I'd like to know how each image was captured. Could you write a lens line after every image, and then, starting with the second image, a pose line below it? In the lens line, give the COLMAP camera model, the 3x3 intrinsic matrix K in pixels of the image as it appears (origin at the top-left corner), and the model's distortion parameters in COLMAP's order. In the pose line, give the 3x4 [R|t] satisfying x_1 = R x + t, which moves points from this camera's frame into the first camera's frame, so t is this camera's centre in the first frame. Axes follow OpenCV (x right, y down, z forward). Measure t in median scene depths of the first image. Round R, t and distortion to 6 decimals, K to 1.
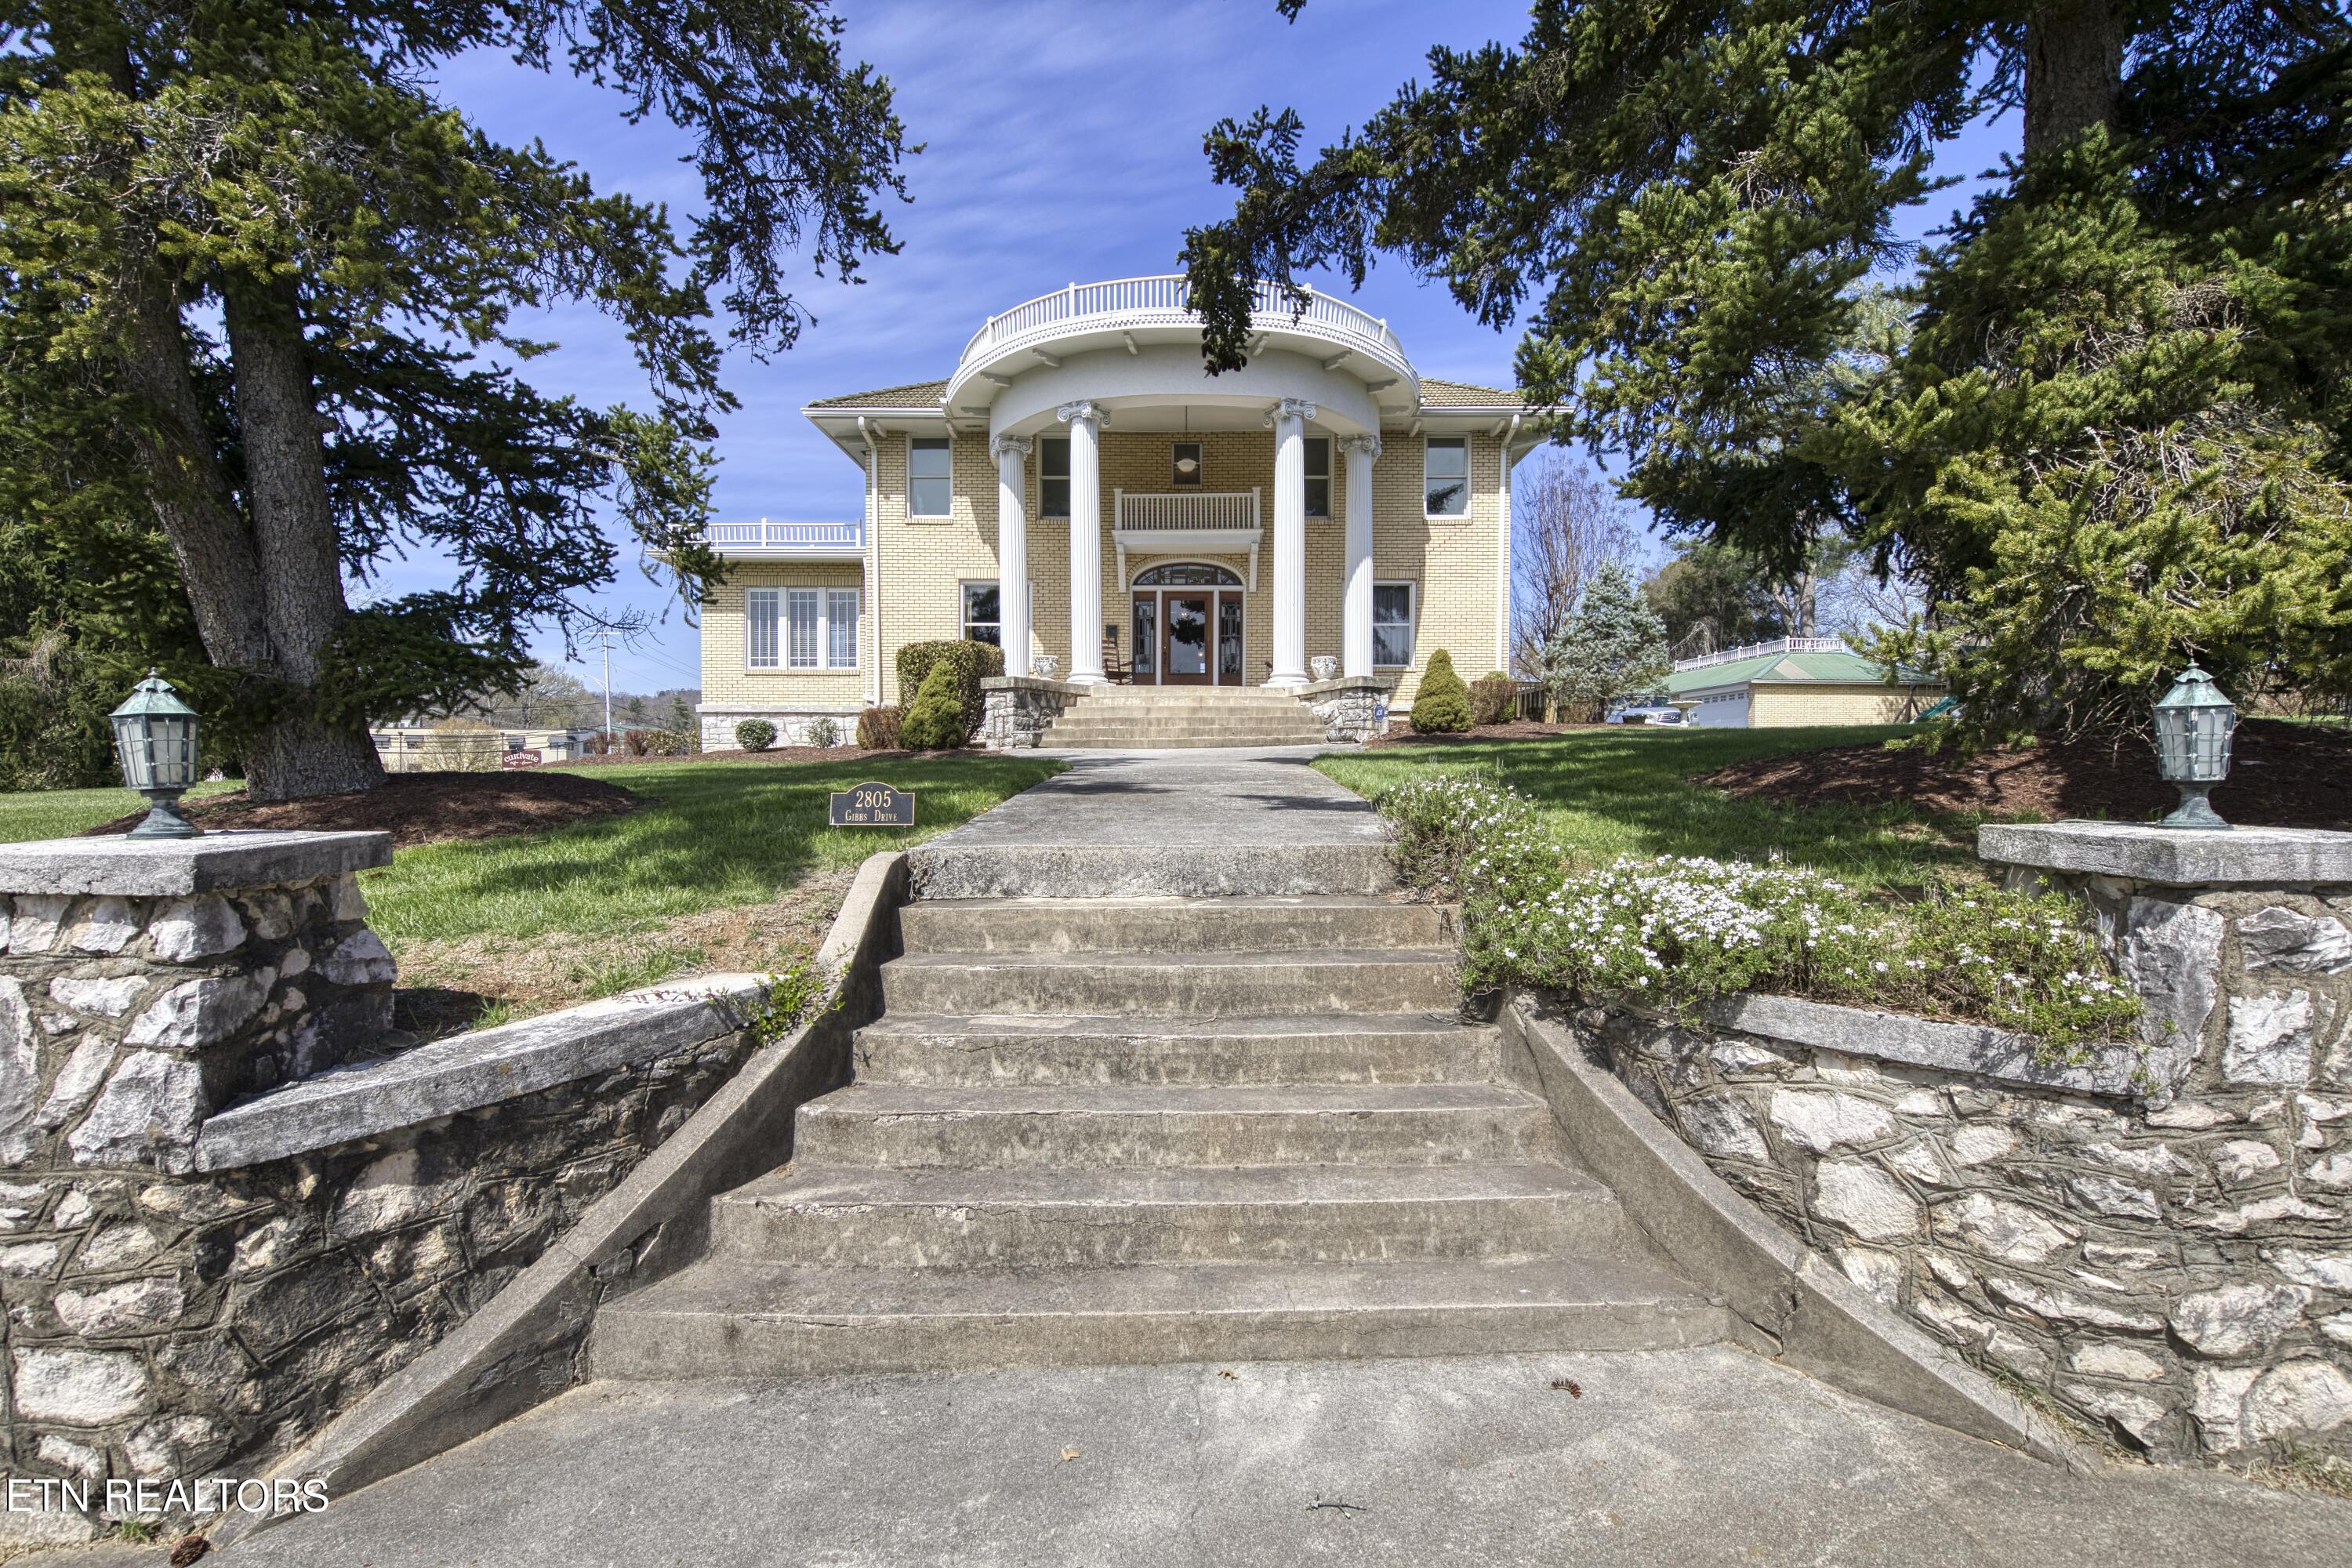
lens RADIAL K [[1107.7, 0, 1177.7], [0, 1107.7, 780.5], [0, 0, 1]] dist [0.005543, 0.000228]
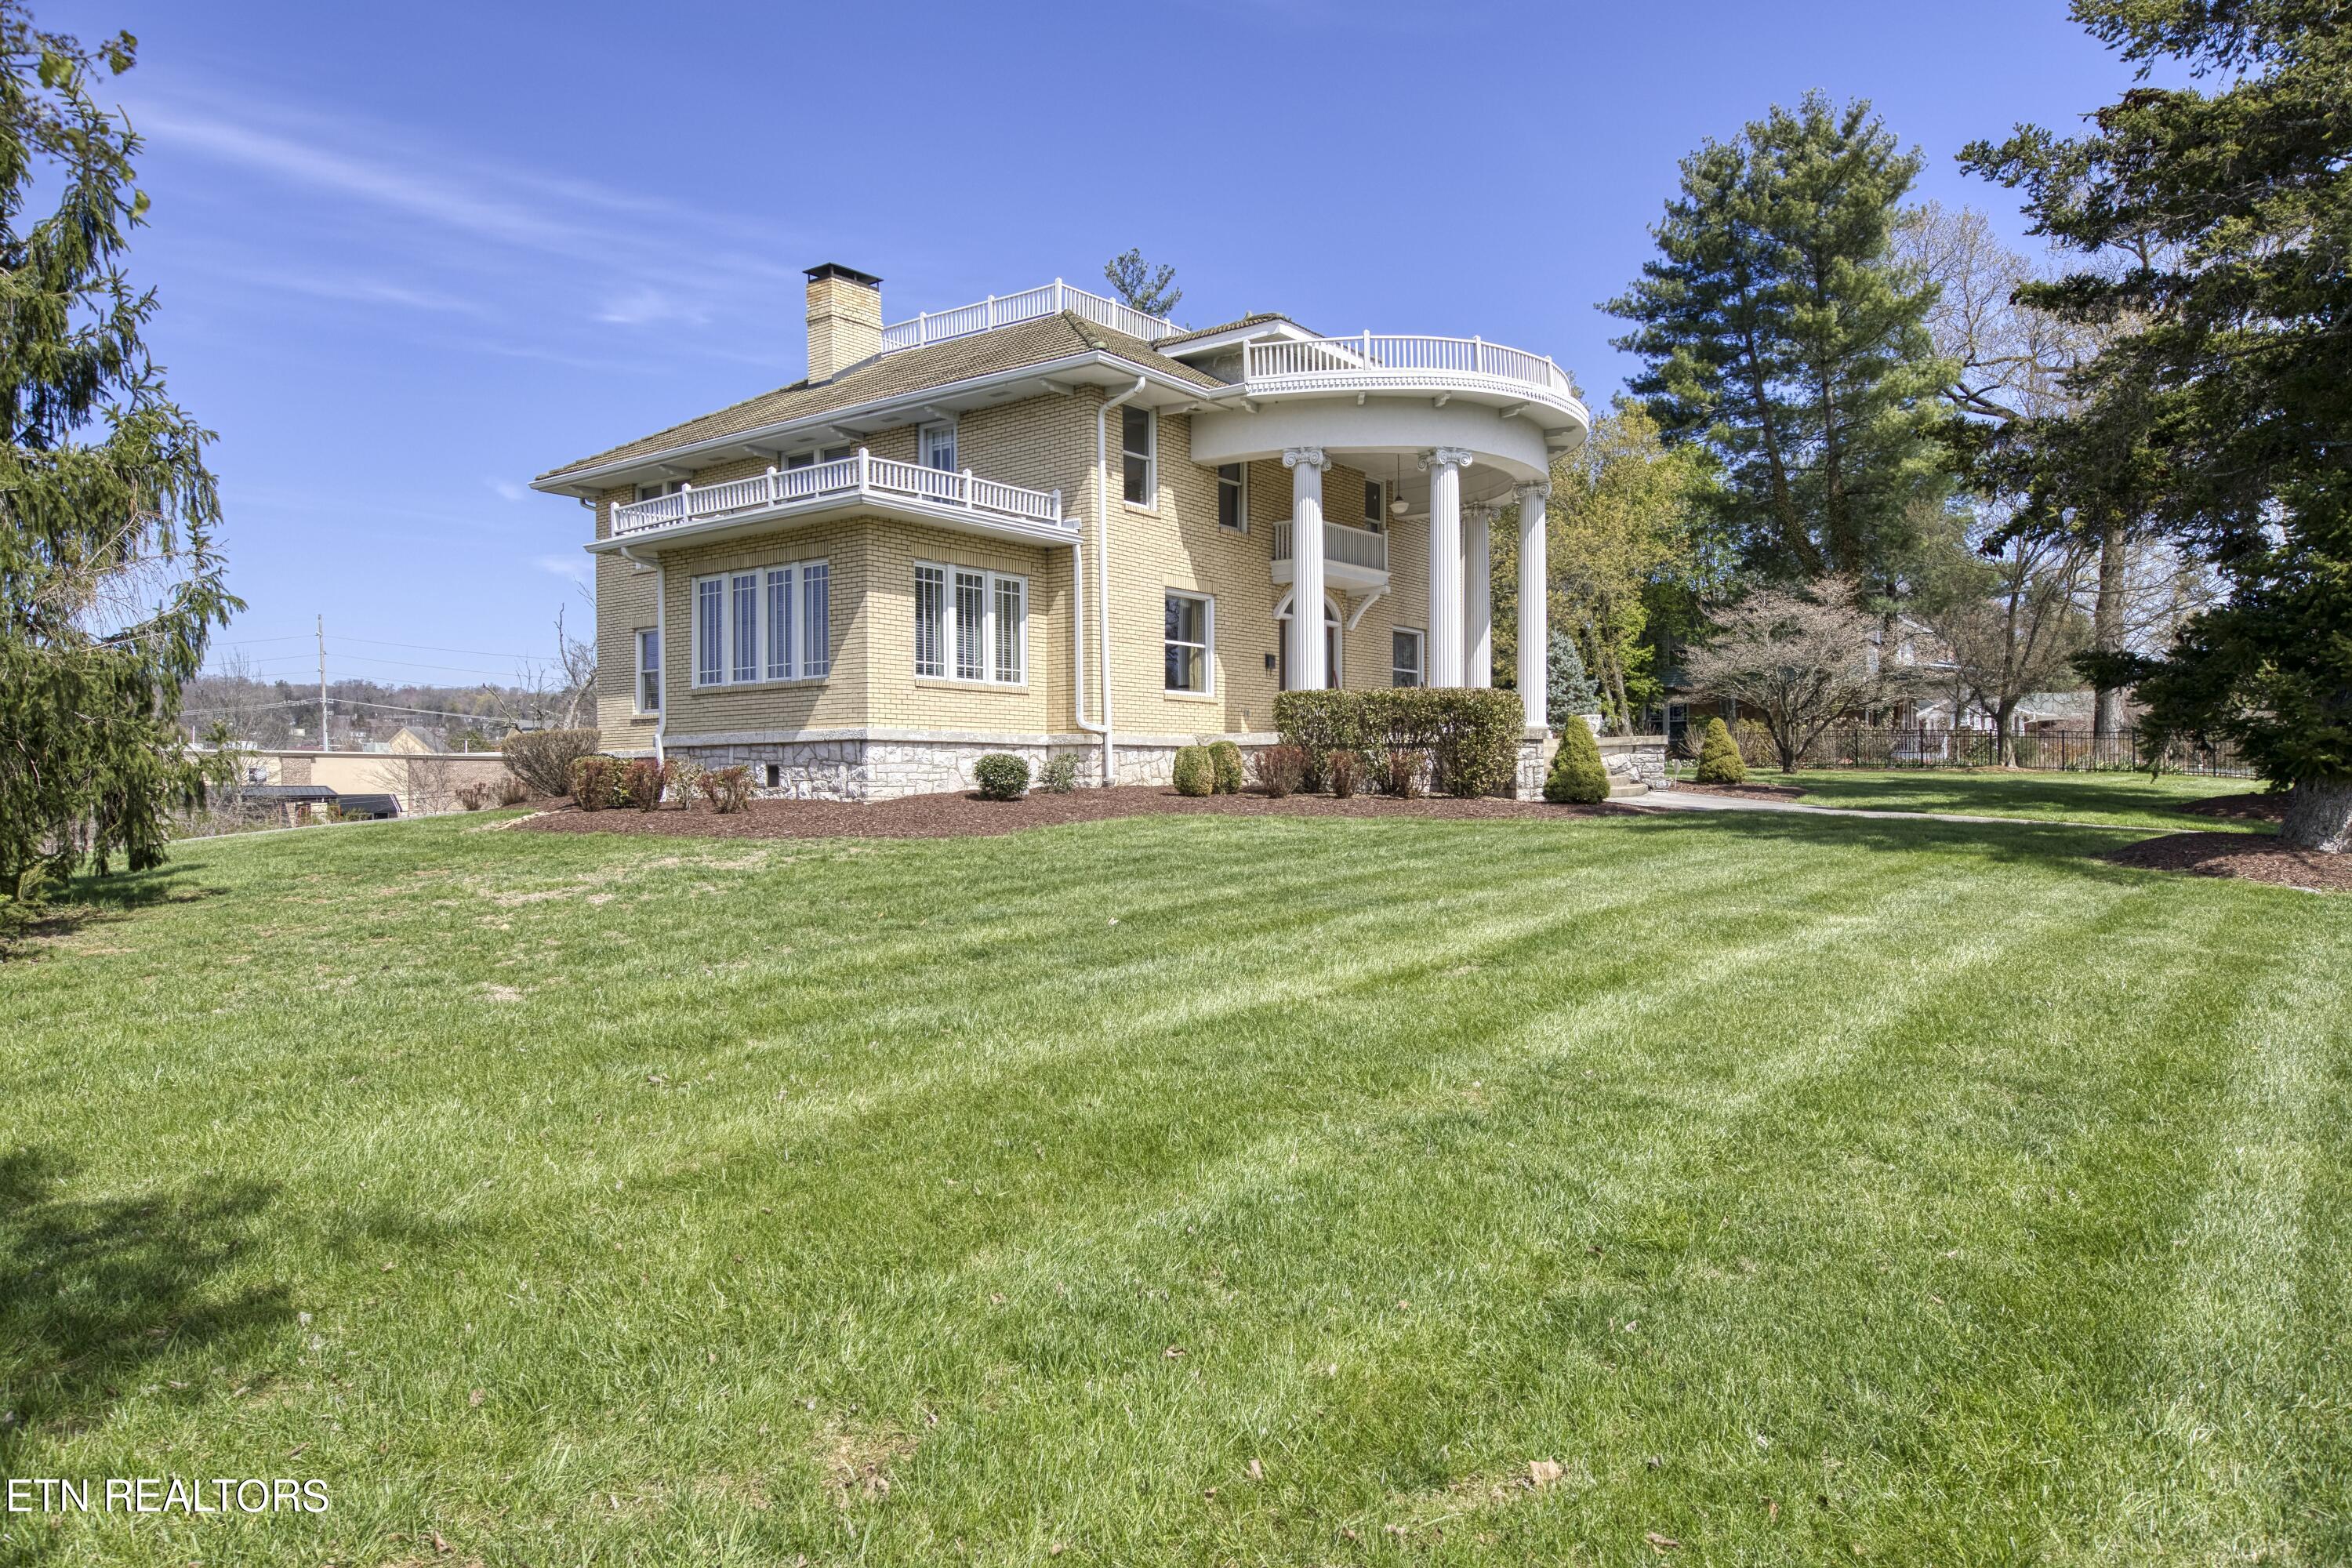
lens RADIAL K [[1518.2, 0, 1175.3], [0, 1518.2, 788.7], [0, 0, 1]] dist [0.003978, 0.000170]
pose [[0.644162, 0.001773, 0.764887, -1.155523], [0.017568, 0.999699, -0.017113, -0.014567], [-0.764687, 0.024460, 0.643937, 0.309042]]
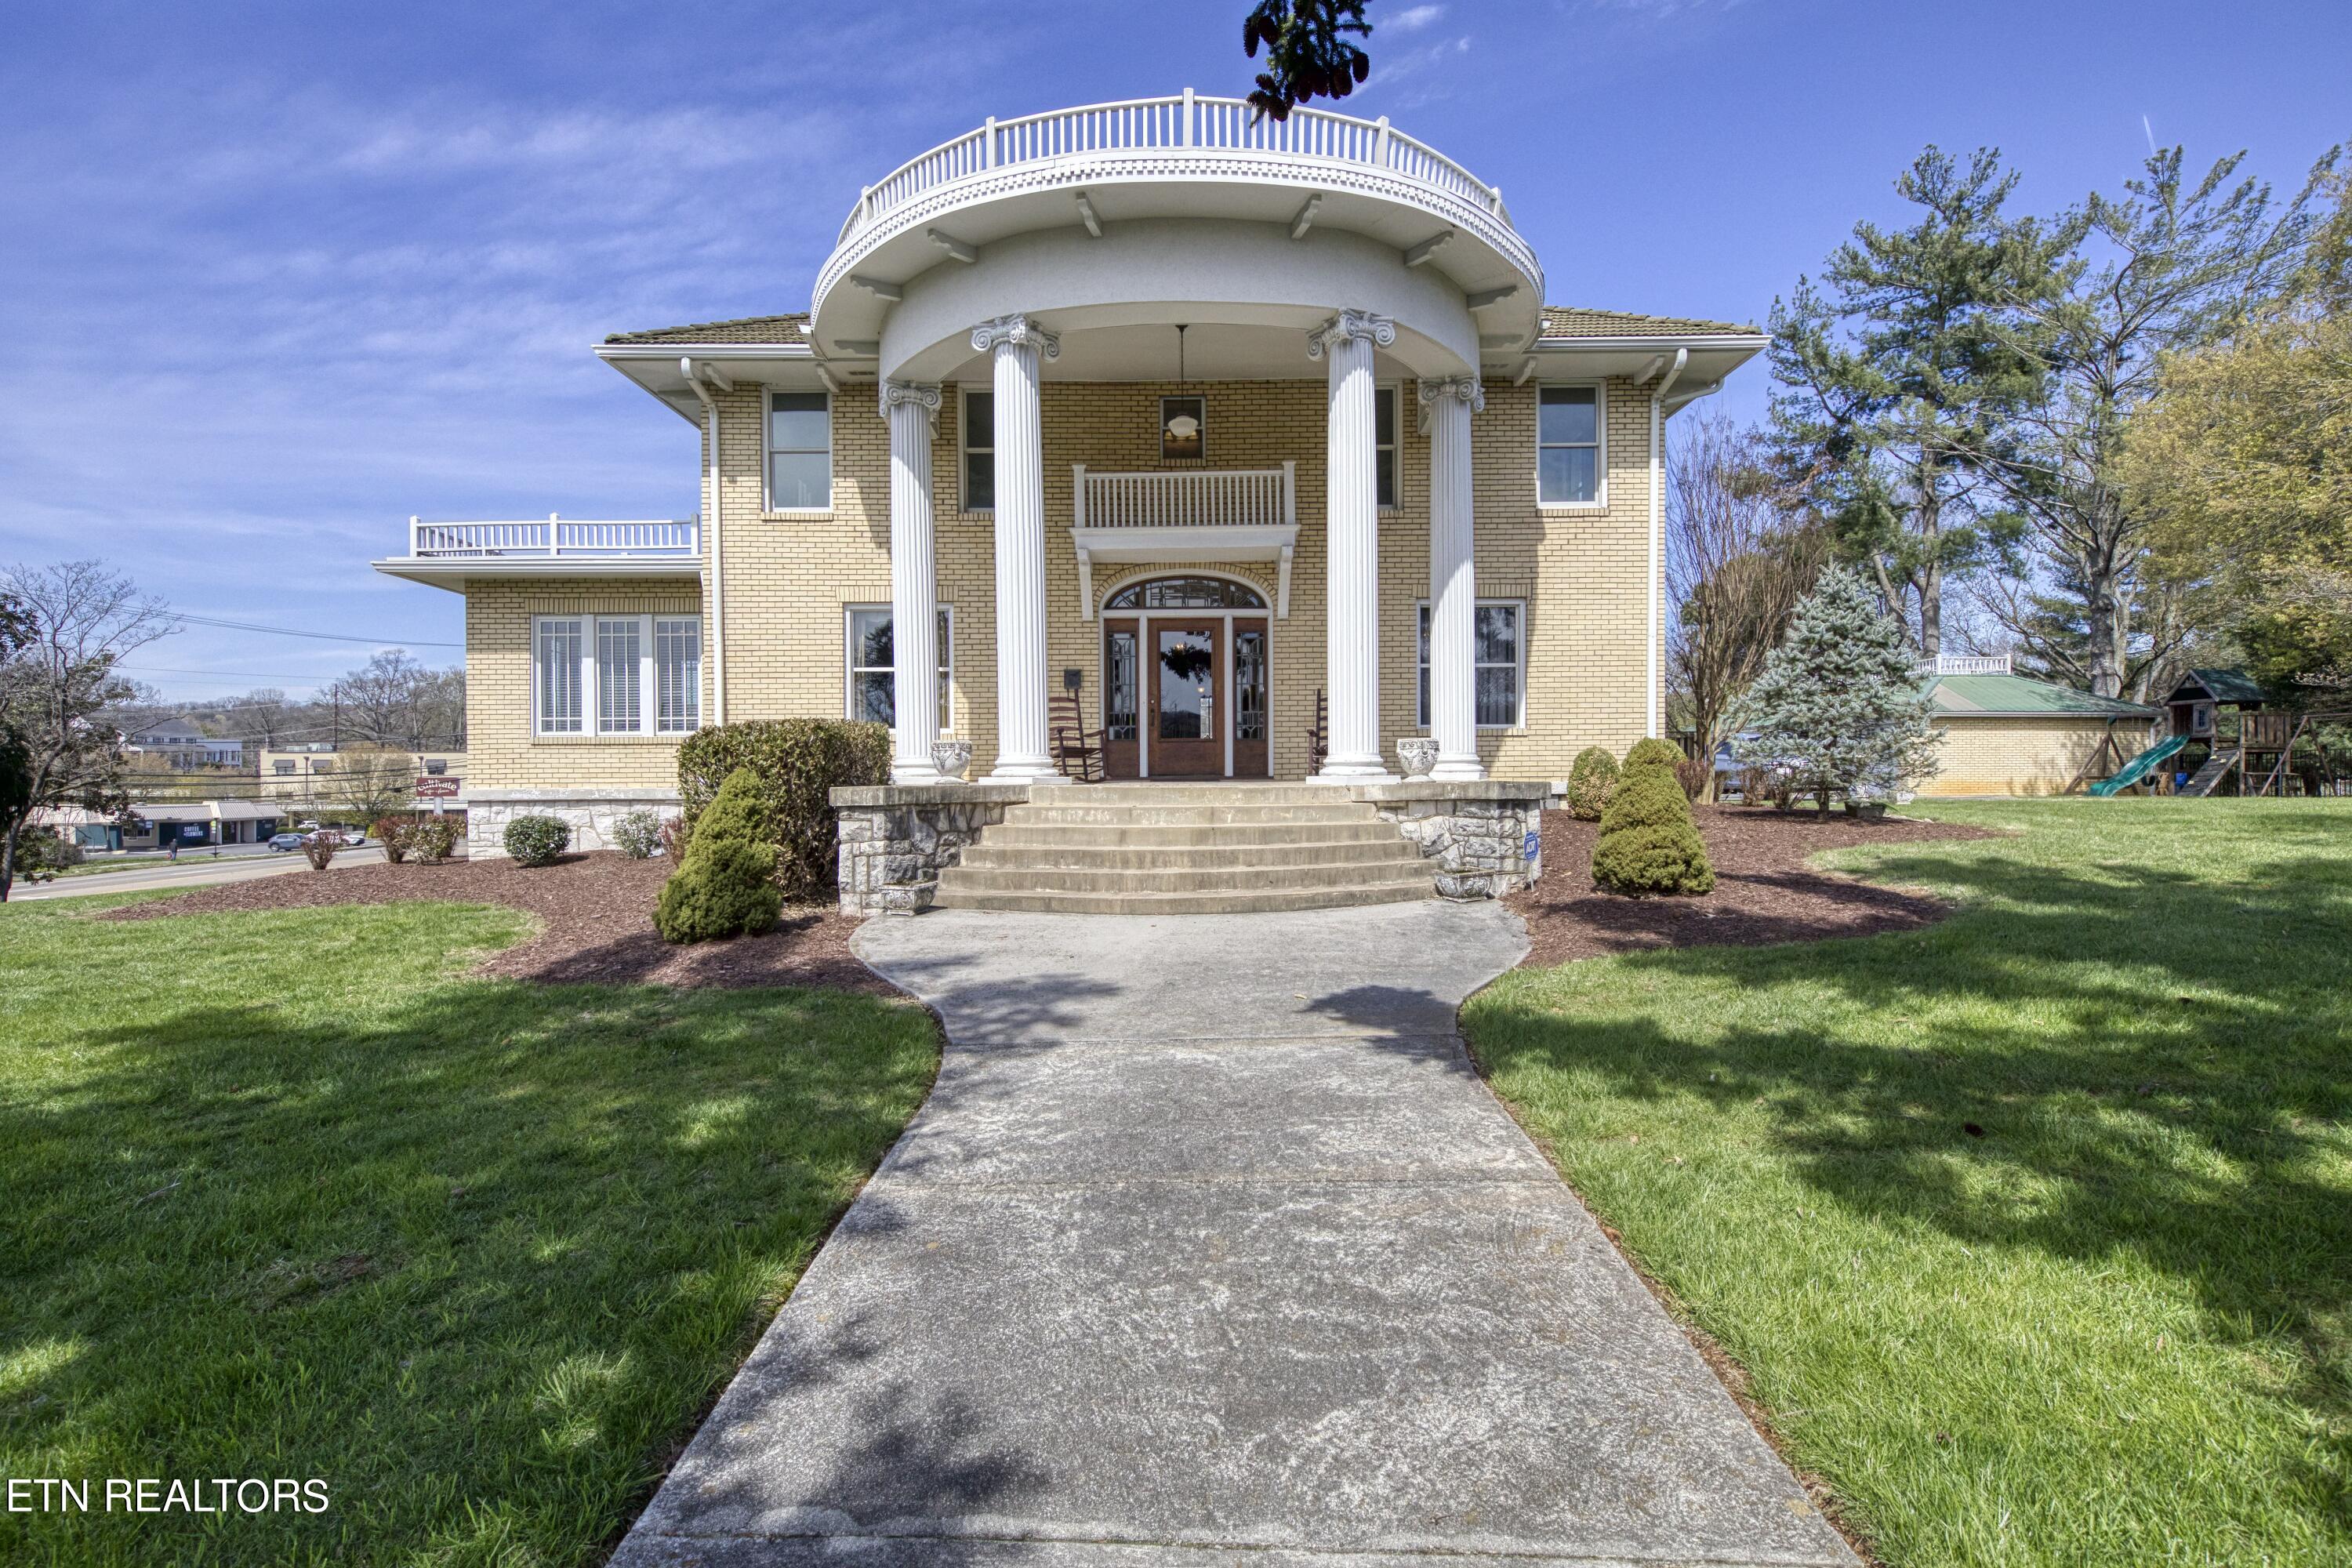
lens RADIAL K [[1188.7, 0, 1175.6], [0, 1188.7, 775.9], [0, 0, 1]] dist [-0.000585, 0.000195]
pose [[0.999952, -0.007967, 0.005730, -0.001986], [0.008050, 0.999860, -0.014690, -0.071328], [-0.005612, 0.014736, 0.999876, 0.312197]]
